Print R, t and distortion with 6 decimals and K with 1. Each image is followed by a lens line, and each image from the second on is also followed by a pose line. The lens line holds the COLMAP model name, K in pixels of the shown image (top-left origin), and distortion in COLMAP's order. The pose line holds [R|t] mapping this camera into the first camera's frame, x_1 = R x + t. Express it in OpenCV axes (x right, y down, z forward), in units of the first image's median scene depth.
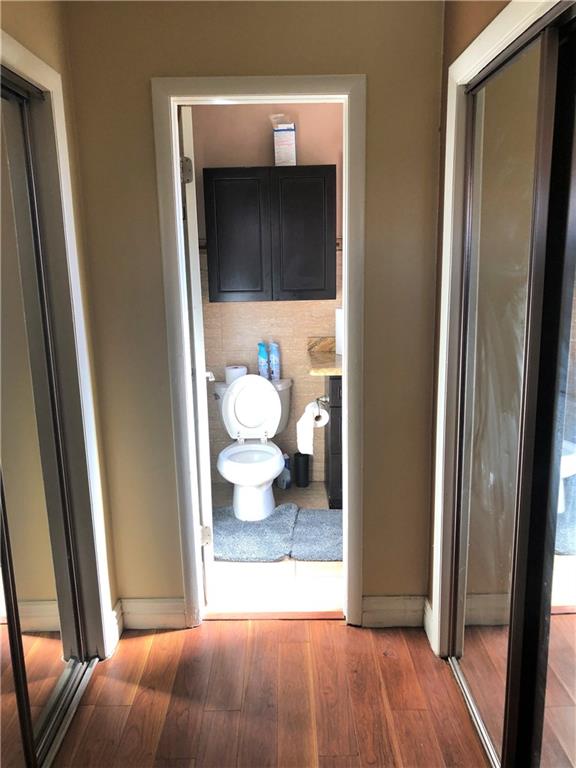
lens RADIAL K [[612.0, 0, 288.0], [0, 612.0, 384.0], [0, 0, 1]] dist [0.057716, -0.001596]
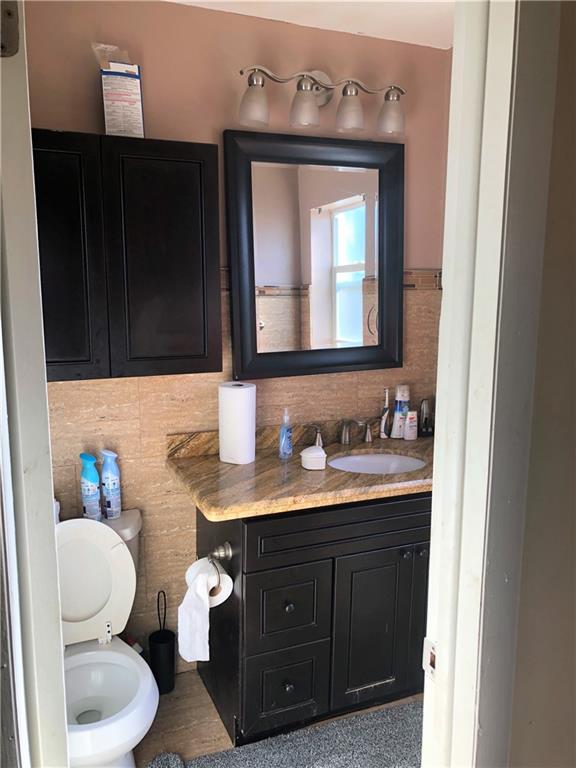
lens RADIAL K [[627.4, 0, 288.0], [0, 627.4, 384.0], [0, 0, 1]] dist [0.001420, -0.000678]
pose [[0.917945, -0.041181, 0.394564, -0.099343], [0.063174, 0.997080, -0.042906, -0.095987], [-0.391645, 0.064312, 0.917866, 0.427692]]
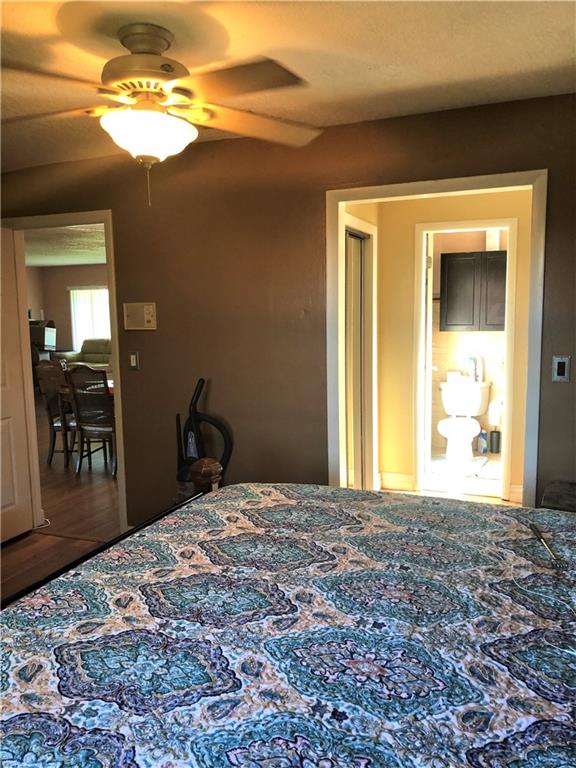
lens RADIAL K [[612.0, 0, 288.0], [0, 612.0, 384.0], [0, 0, 1]] dist [0.057716, -0.001596]
pose [[0.922811, 0.054056, -0.381442, 0.134298], [-0.084494, 0.994399, -0.063493, 0.148500], [0.375873, 0.090822, 0.922210, -0.669548]]
